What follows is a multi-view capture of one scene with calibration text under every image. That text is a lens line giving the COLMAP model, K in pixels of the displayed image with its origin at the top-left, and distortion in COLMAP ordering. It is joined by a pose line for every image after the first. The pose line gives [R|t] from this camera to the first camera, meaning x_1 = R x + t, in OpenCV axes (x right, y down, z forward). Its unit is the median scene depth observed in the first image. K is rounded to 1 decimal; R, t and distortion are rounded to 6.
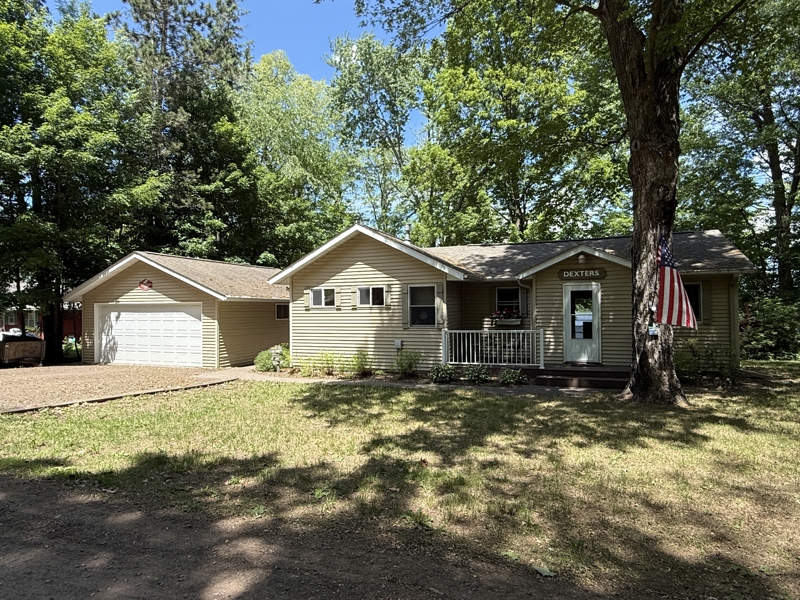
lens RADIAL K [[486.3, 0, 400.0], [0, 486.3, 300.0], [0, 0, 1]] dist [0.014140, -0.000681]
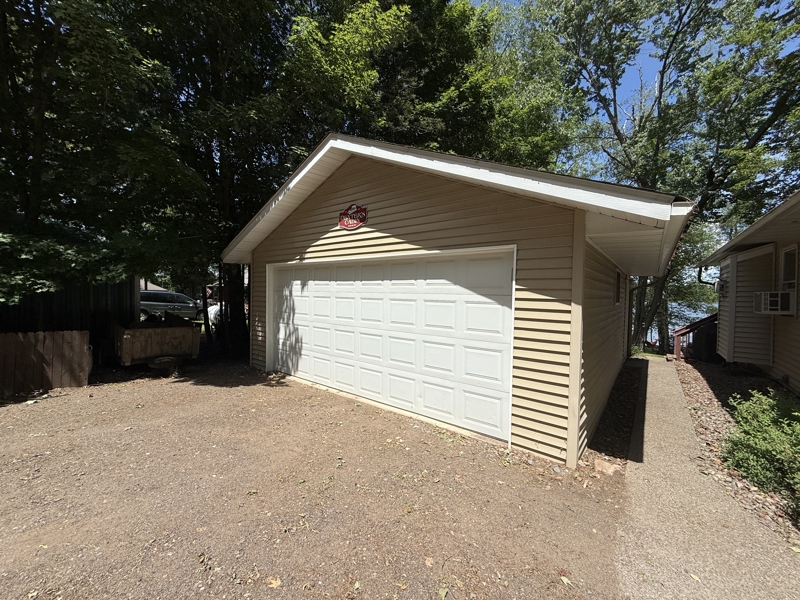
lens RADIAL K [[318.6, 0, 397.0], [0, 318.6, 300.8], [0, 0, 1]] dist [-0.000334, -0.000120]
pose [[0.944662, 0.034789, -0.326197, -0.440369], [-0.020978, 0.998732, 0.045766, 0.035093], [0.327375, -0.036390, 0.944193, 0.840560]]
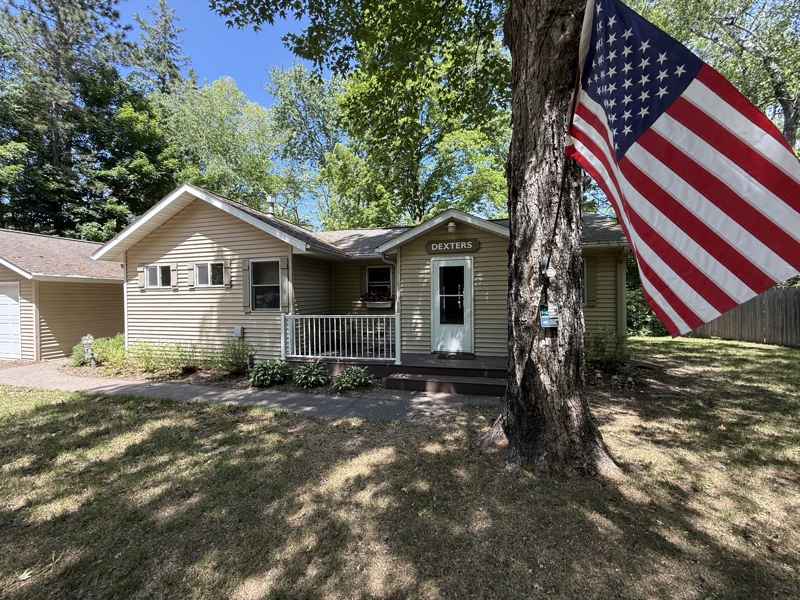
lens RADIAL K [[318.6, 0, 397.0], [0, 318.6, 300.8], [0, 0, 1]] dist [-0.000334, -0.000120]
pose [[0.994691, -0.000721, 0.102900, 0.198721], [-0.002201, 0.999598, 0.028279, 0.021409], [-0.102879, -0.028355, 0.994290, 0.416415]]
